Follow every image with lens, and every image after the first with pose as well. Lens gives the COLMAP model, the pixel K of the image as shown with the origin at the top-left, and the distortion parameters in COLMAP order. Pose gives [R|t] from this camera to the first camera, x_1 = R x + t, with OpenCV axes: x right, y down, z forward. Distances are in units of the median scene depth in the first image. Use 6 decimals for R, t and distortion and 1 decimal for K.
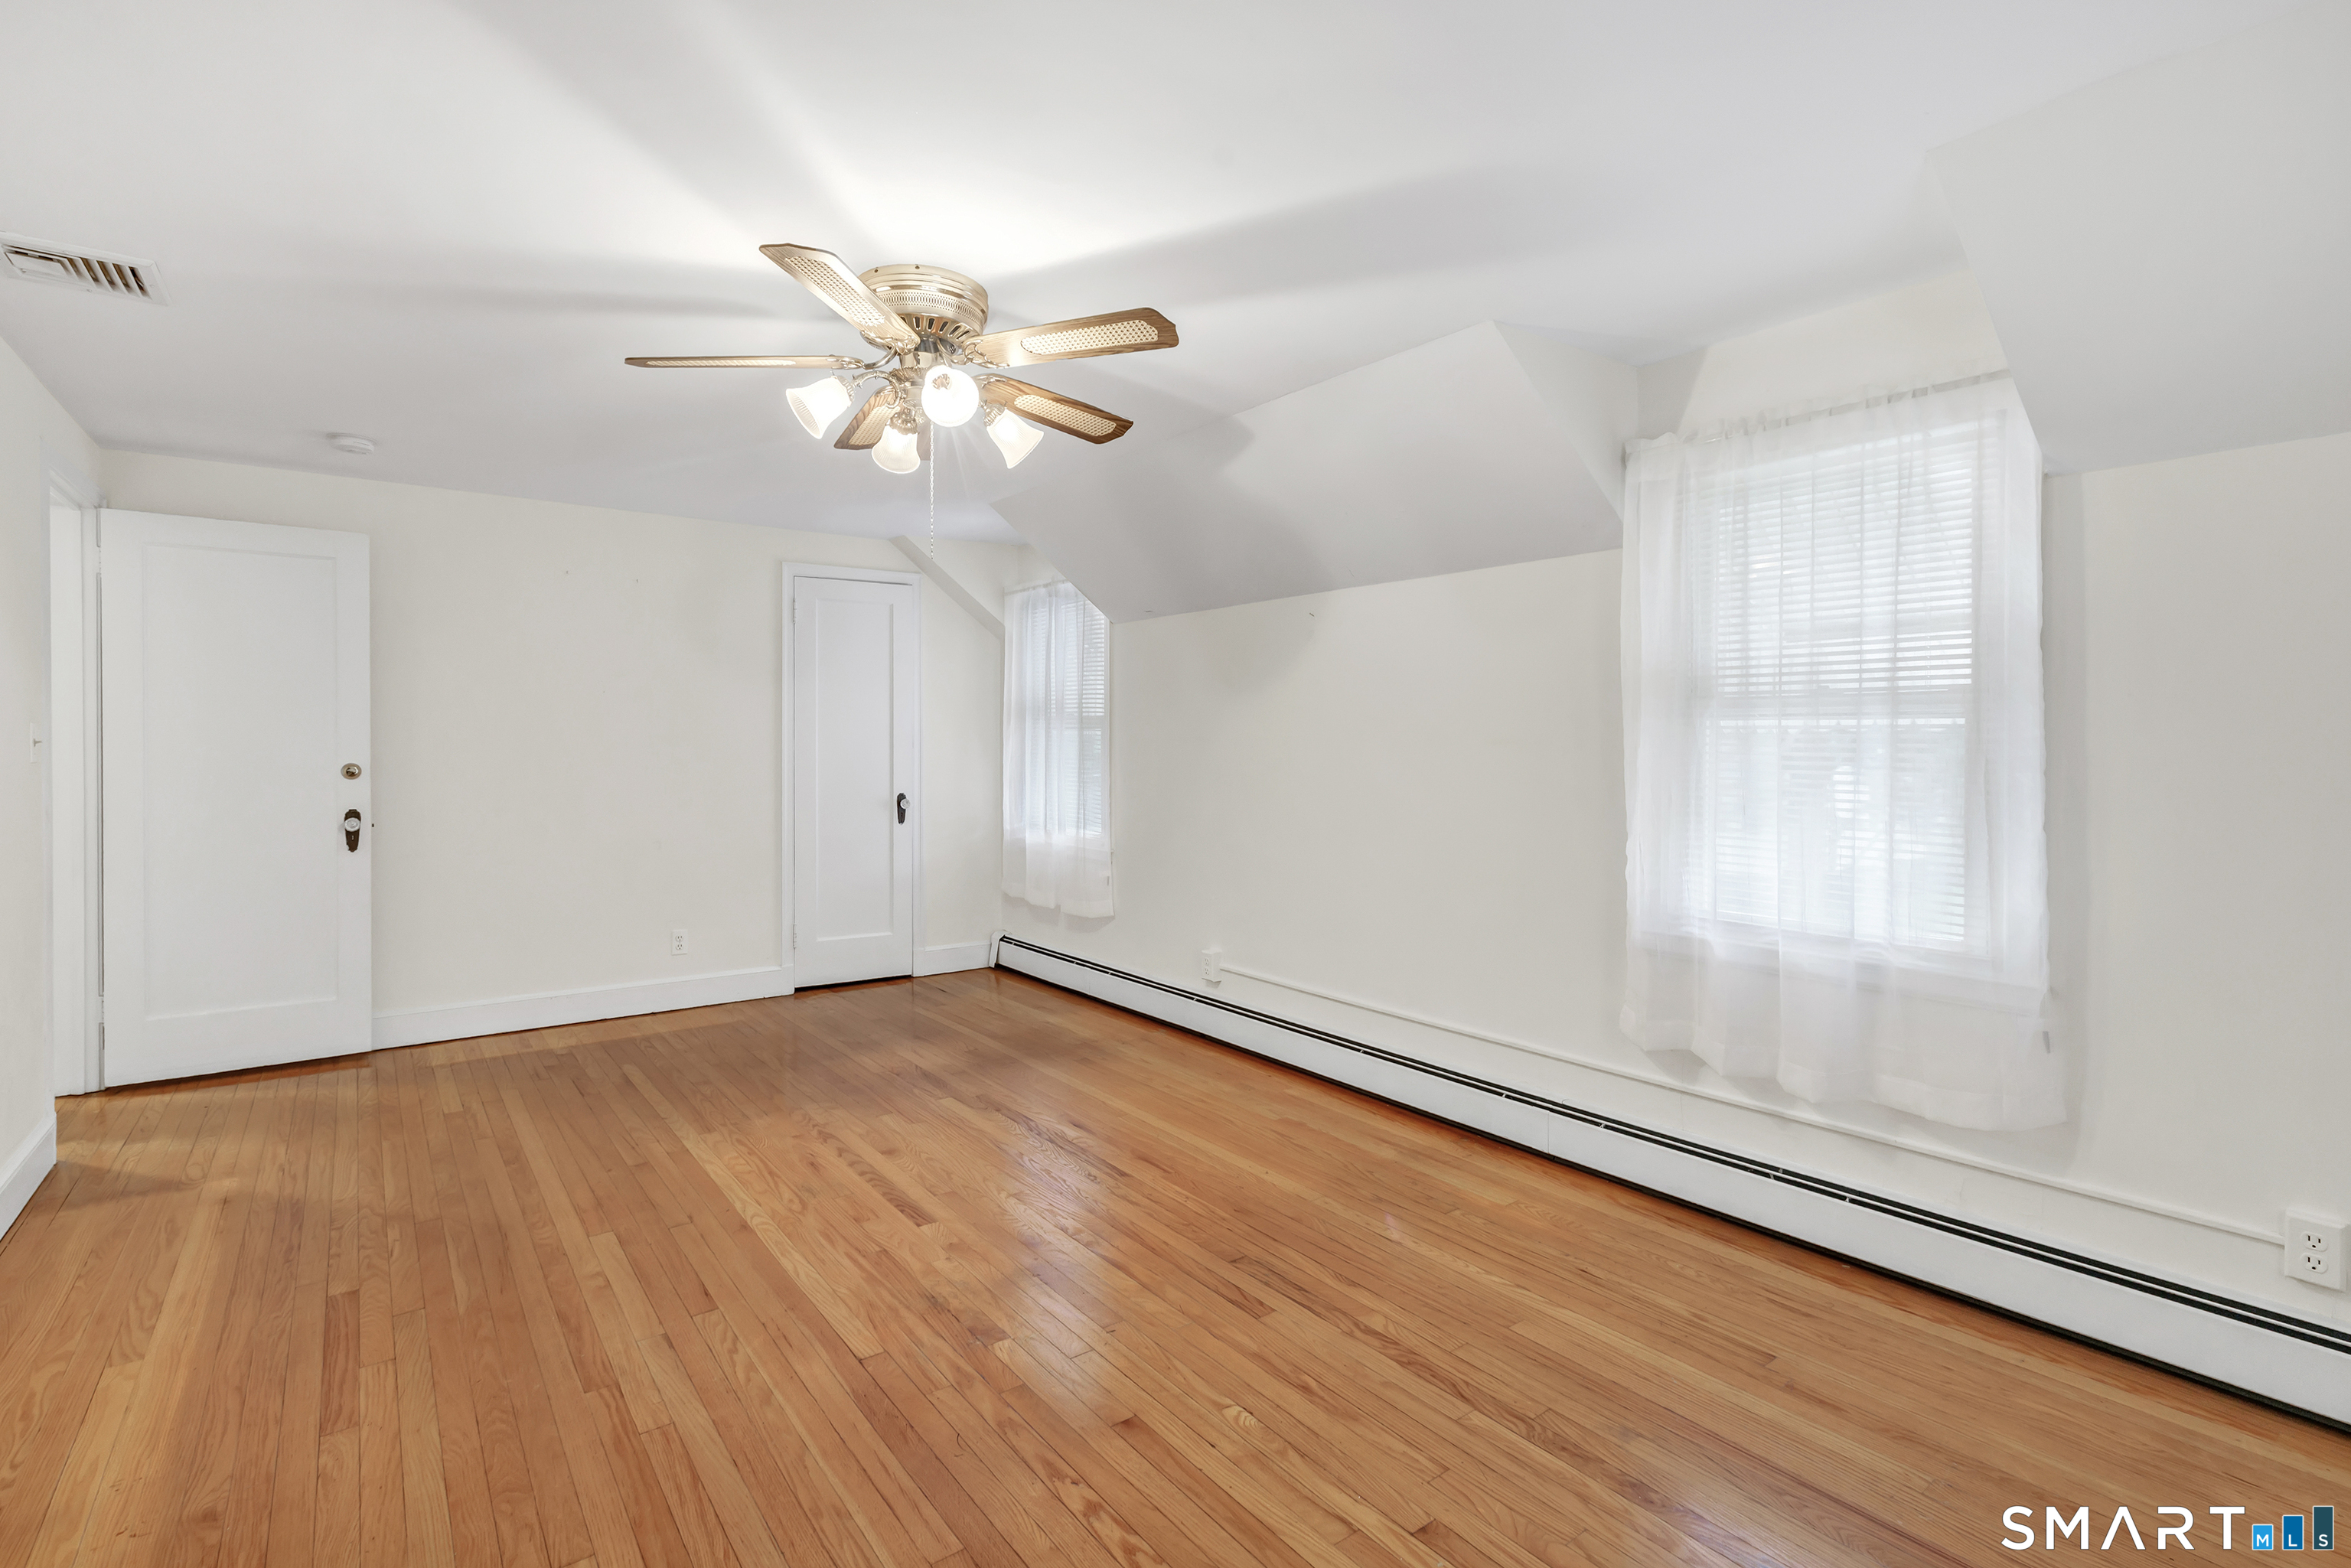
lens RADIAL K [[1077.1, 0, 1170.4], [0, 1077.1, 740.2], [0, 0, 1]] dist [0.000159, 0.000697]
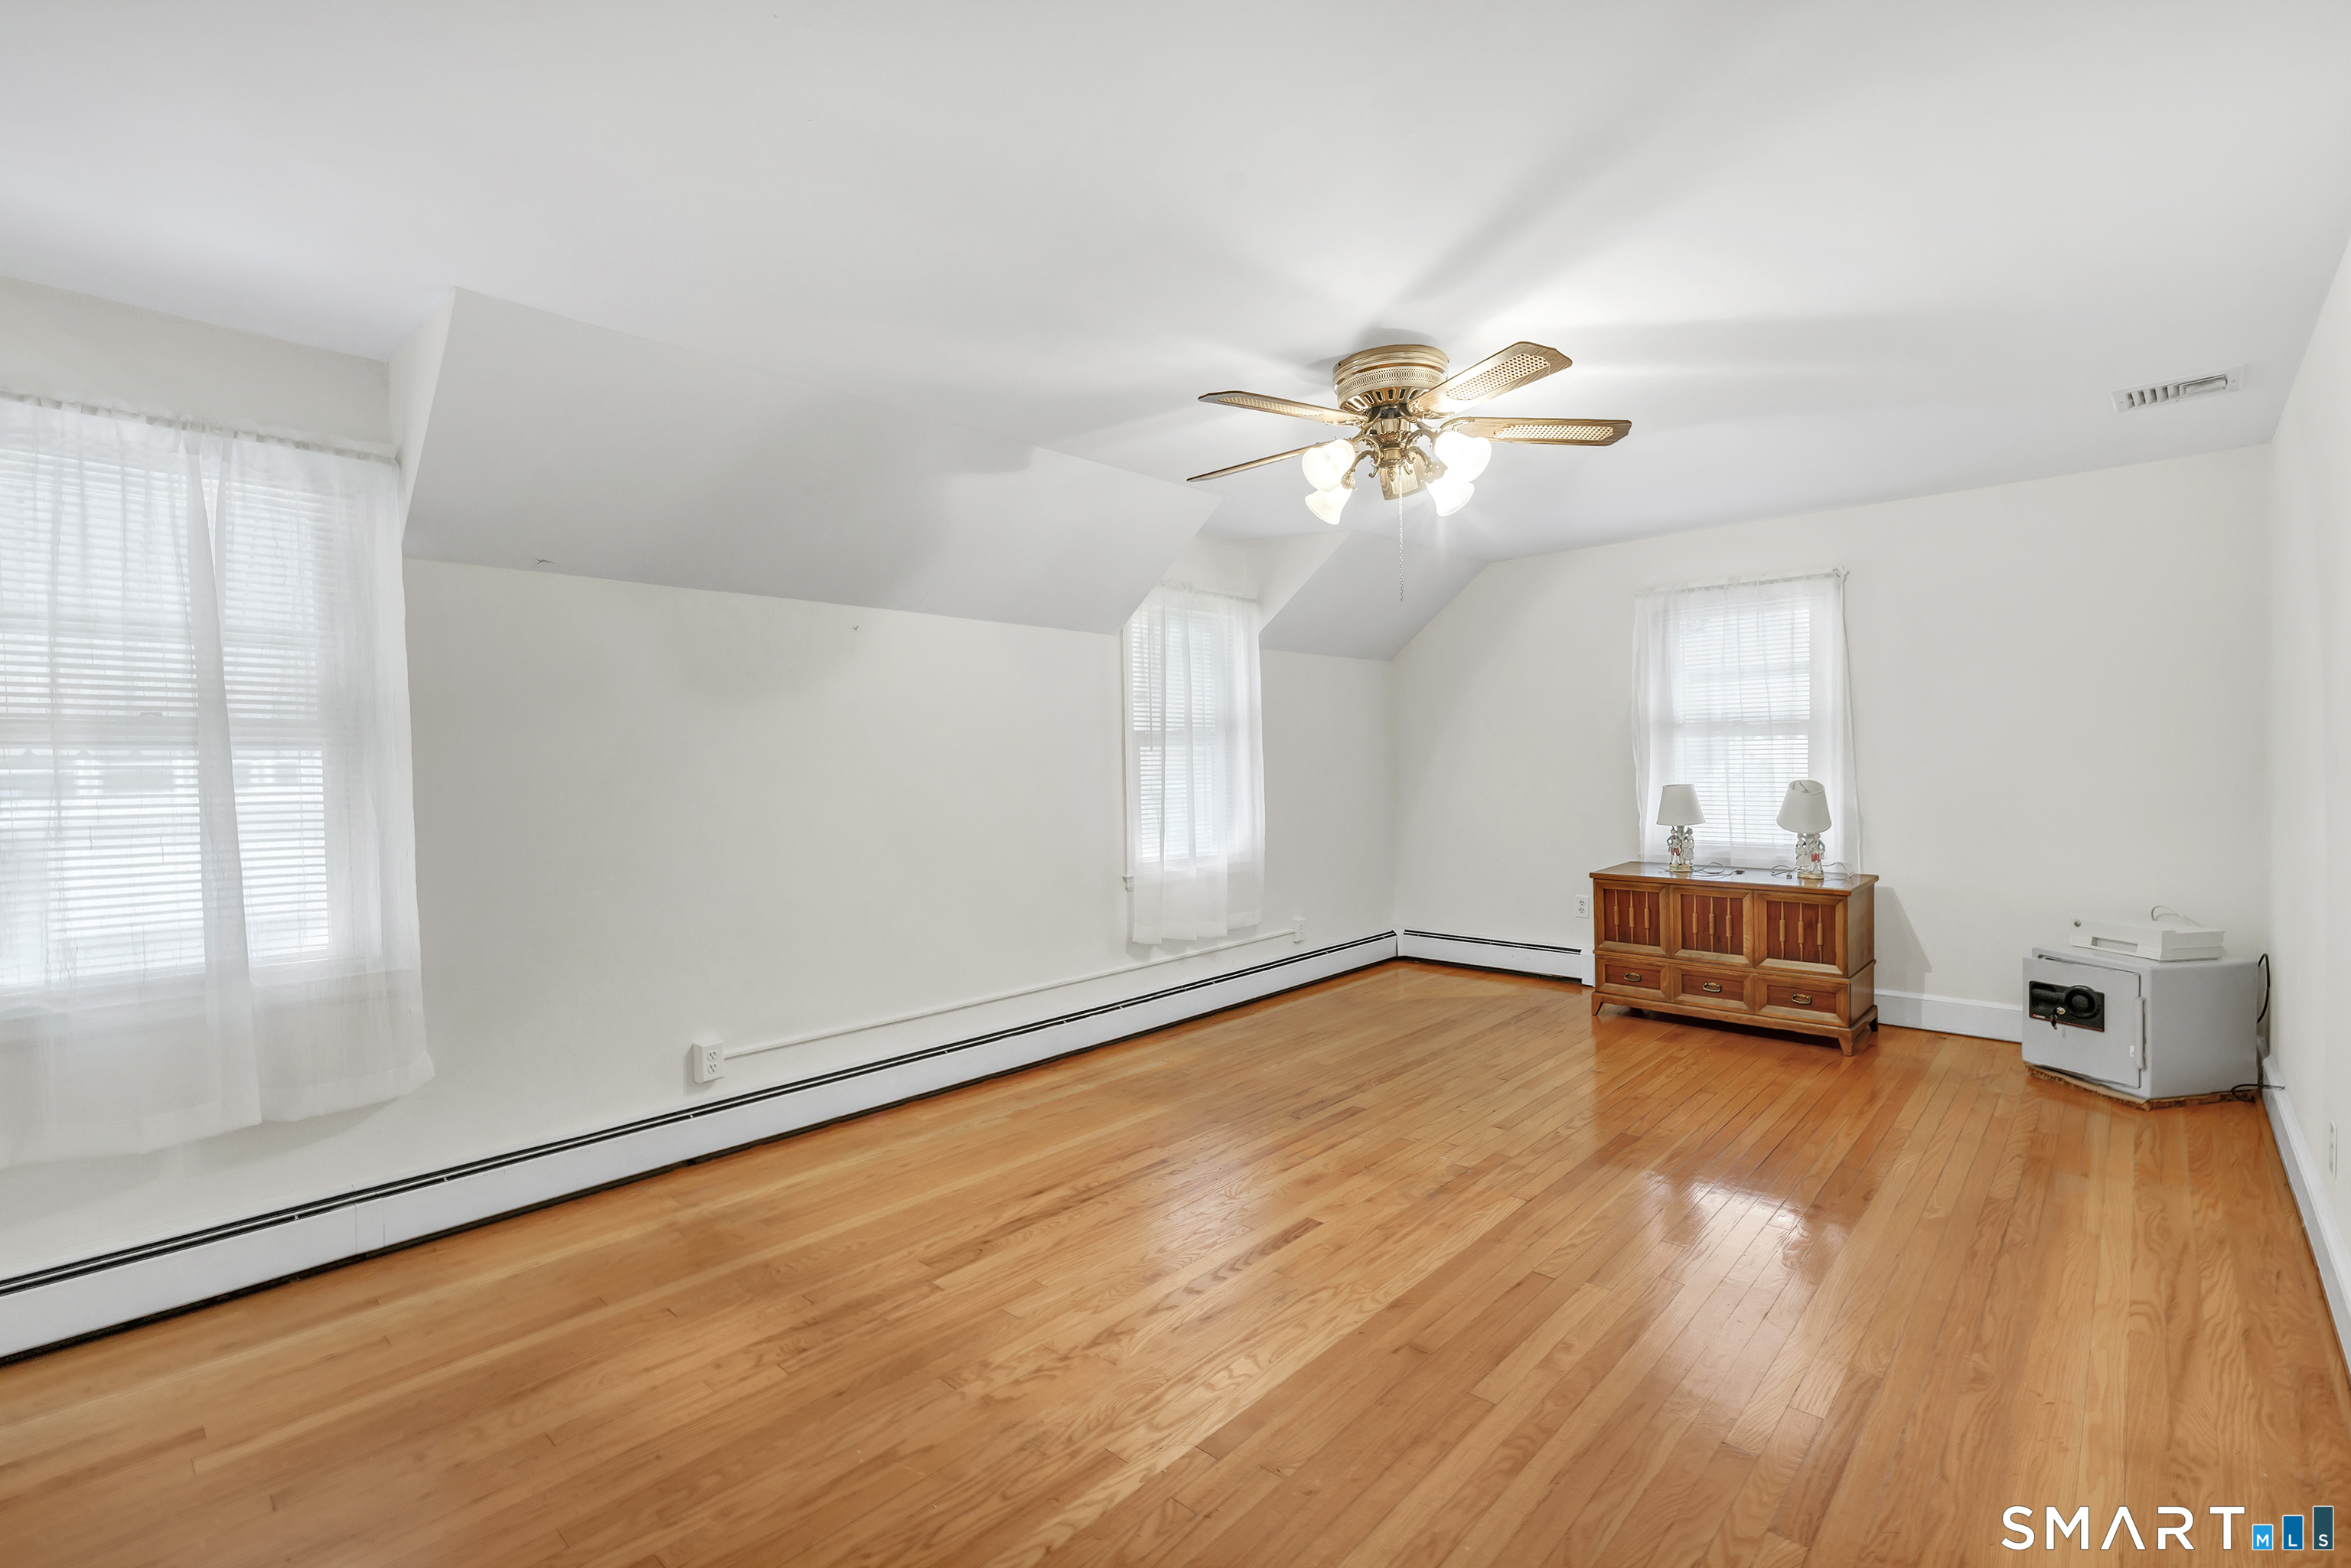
lens RADIAL K [[1033.2, 0, 1145.0], [0, 1033.2, 782.3], [0, 0, 1]] dist [-0.000316, -0.000015]
pose [[-0.151832, -0.017683, 0.988248, -1.098794], [0.013837, 0.999704, 0.020014, 0.004929], [-0.988310, 0.016714, -0.151542, 1.220329]]
